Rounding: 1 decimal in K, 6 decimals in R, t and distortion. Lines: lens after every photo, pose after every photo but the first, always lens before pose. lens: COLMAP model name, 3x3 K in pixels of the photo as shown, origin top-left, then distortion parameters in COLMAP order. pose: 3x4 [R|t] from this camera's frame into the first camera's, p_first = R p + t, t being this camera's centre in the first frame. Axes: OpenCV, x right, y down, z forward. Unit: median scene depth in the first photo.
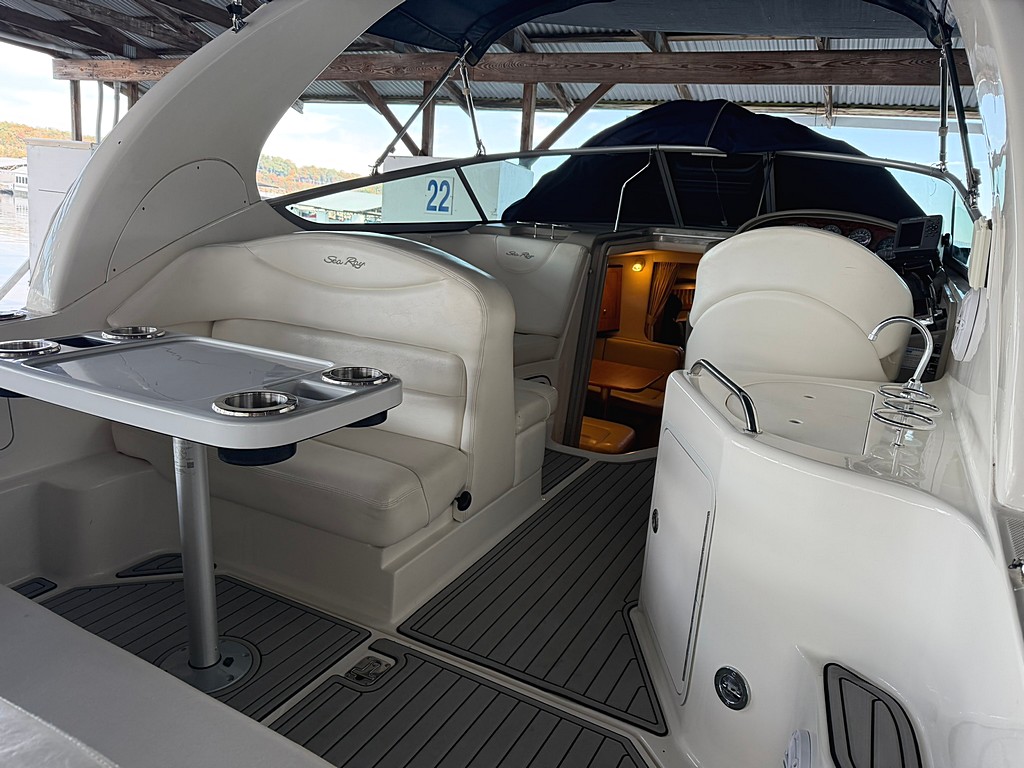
lens RADIAL K [[722.9, 0, 512.0], [0, 722.9, 386.1], [0, 0, 1]] dist [0.056856, -0.069773]
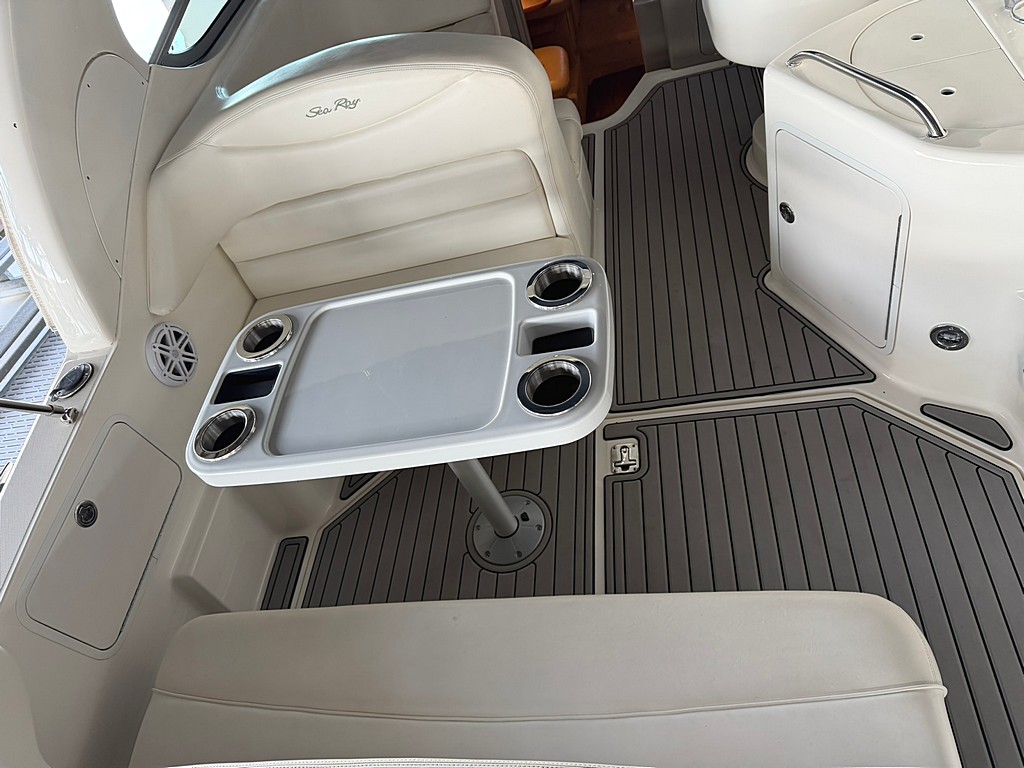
lens RADIAL K [[722.9, 0, 521.8], [0, 722.9, 382.7], [0, 0, 1]] dist [0.056856, -0.069773]
pose [[0.856346, -0.516279, 0.011267, -0.246646], [0.432738, 0.729341, 0.529905, -0.330120], [-0.281796, -0.448907, 0.847982, 0.096920]]
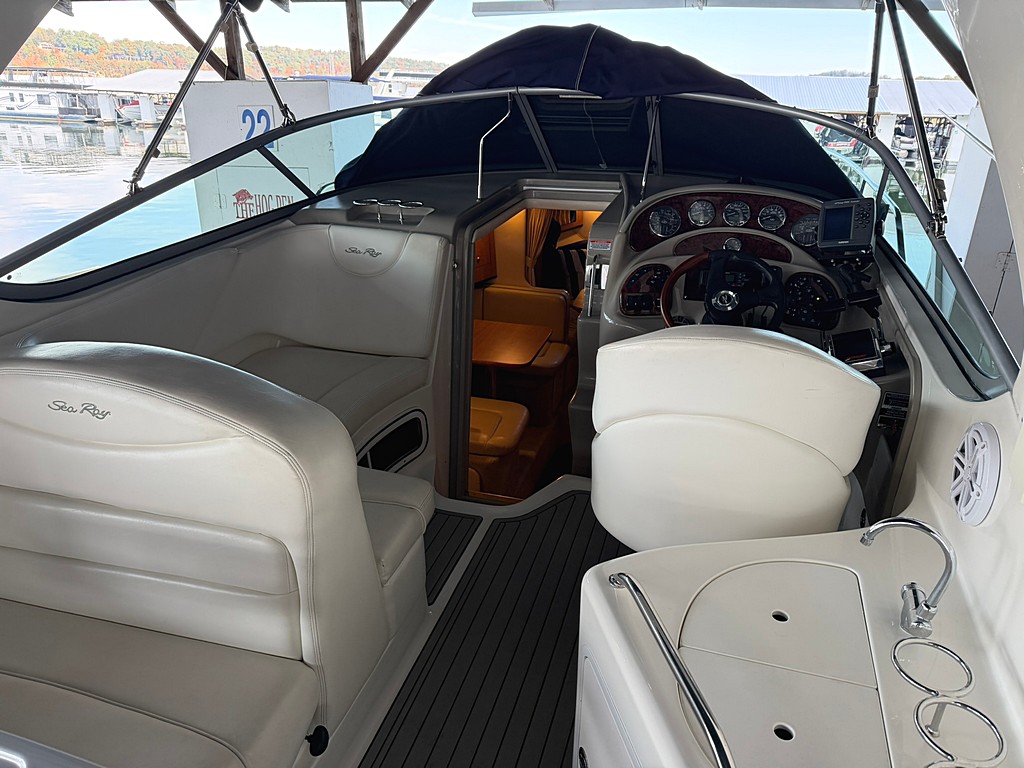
lens RADIAL K [[722.9, 0, 518.3], [0, 722.9, 385.5], [0, 0, 1]] dist [0.056856, -0.069773]
pose [[0.978936, -0.143342, 0.145390, 0.074675], [0.116125, 0.976609, 0.180967, -0.301761], [-0.167929, -0.160272, 0.972683, 0.330509]]
